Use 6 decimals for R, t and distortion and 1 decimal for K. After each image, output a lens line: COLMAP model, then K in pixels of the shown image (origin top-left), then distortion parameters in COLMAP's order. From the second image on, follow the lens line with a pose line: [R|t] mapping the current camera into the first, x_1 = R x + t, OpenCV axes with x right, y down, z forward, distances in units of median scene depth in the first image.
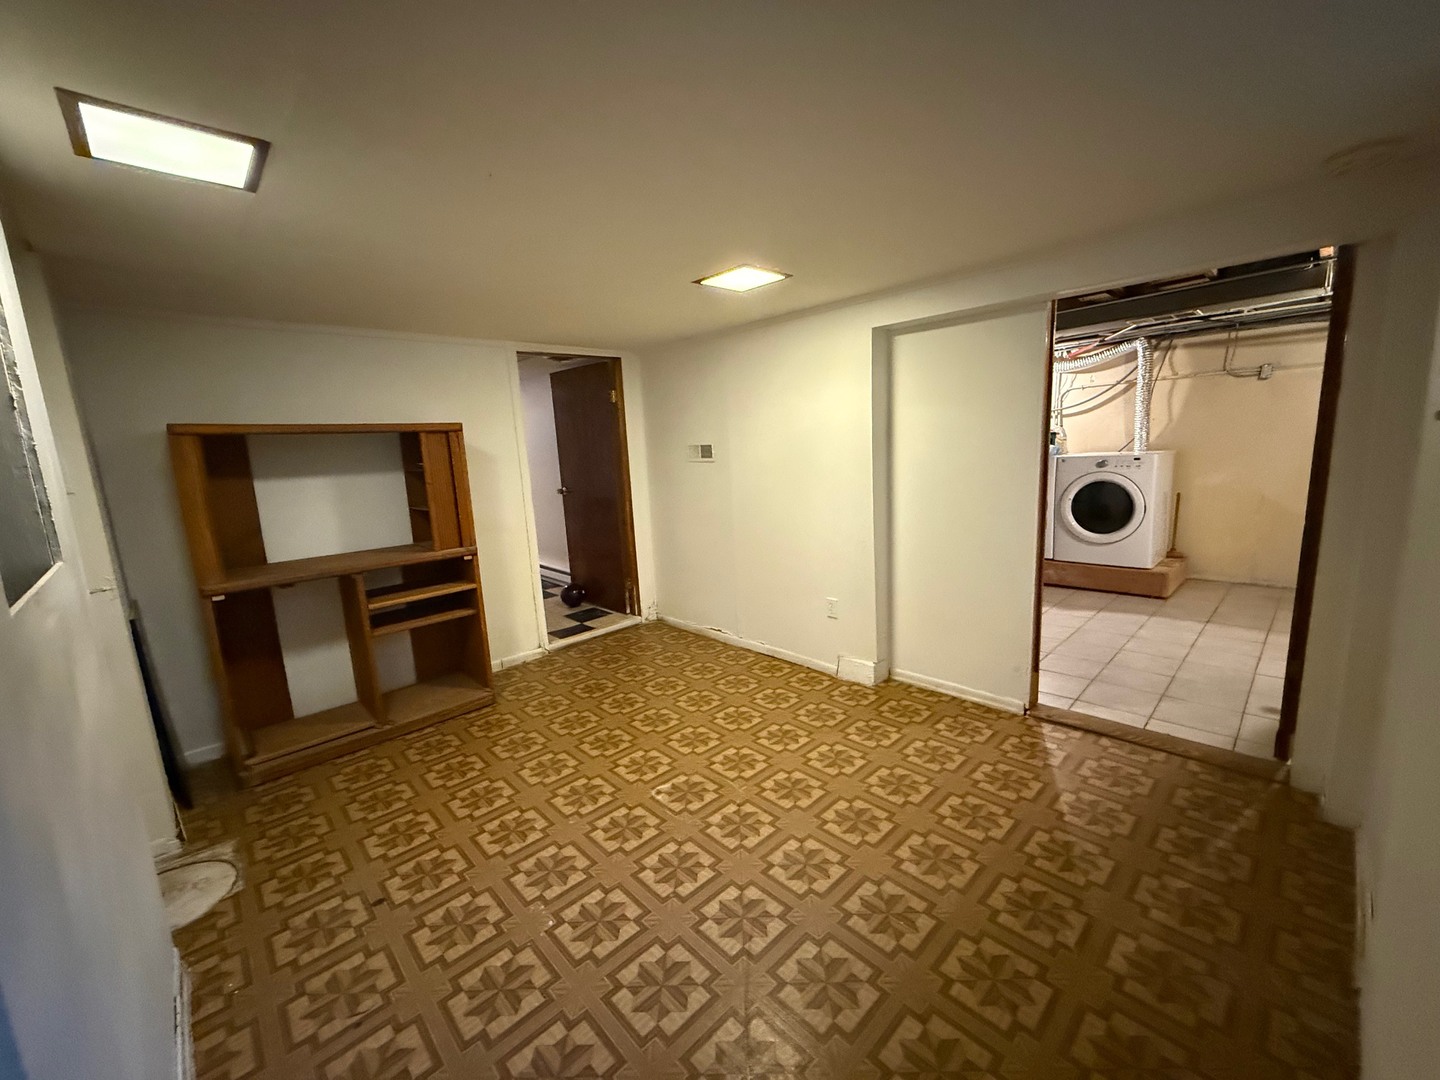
lens RADIAL K [[575.9, 0, 718.4], [0, 575.9, 542.0], [0, 0, 1]] dist [0.000280, -0.000064]
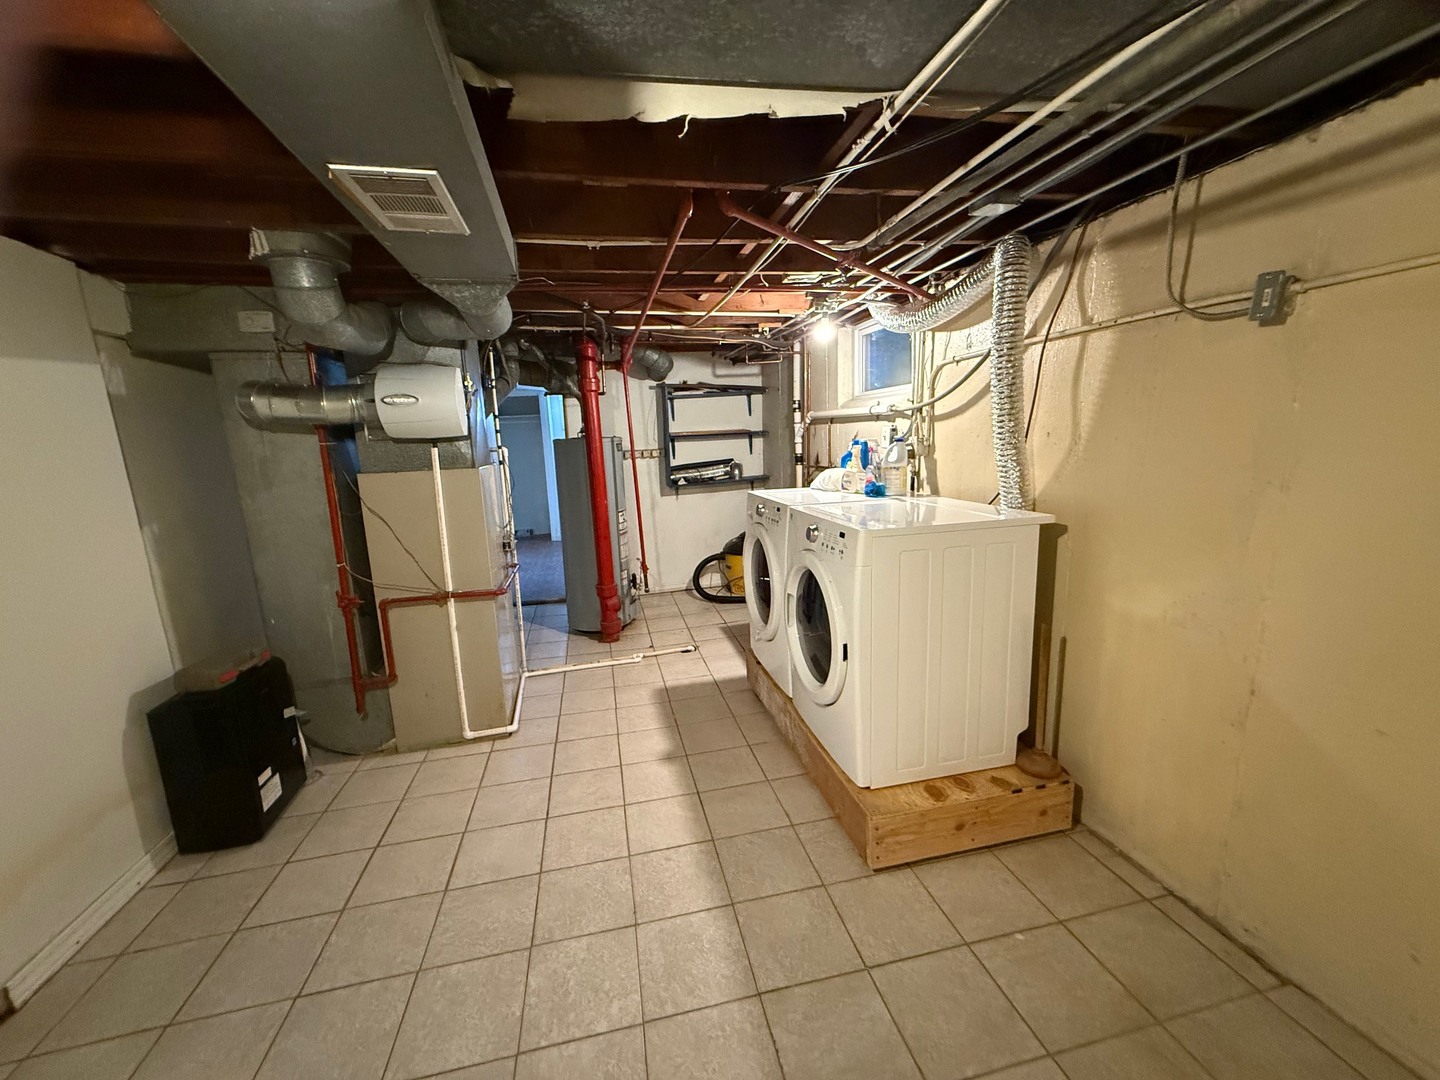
lens RADIAL K [[575.9, 0, 716.6], [0, 575.9, 536.4], [0, 0, 1]] dist [0.000280, -0.000064]
pose [[0.854633, 0.111473, -0.507125, 0.795406], [-0.090025, 0.993703, 0.066715, -0.149892], [0.511369, -0.011363, 0.859286, 0.534131]]
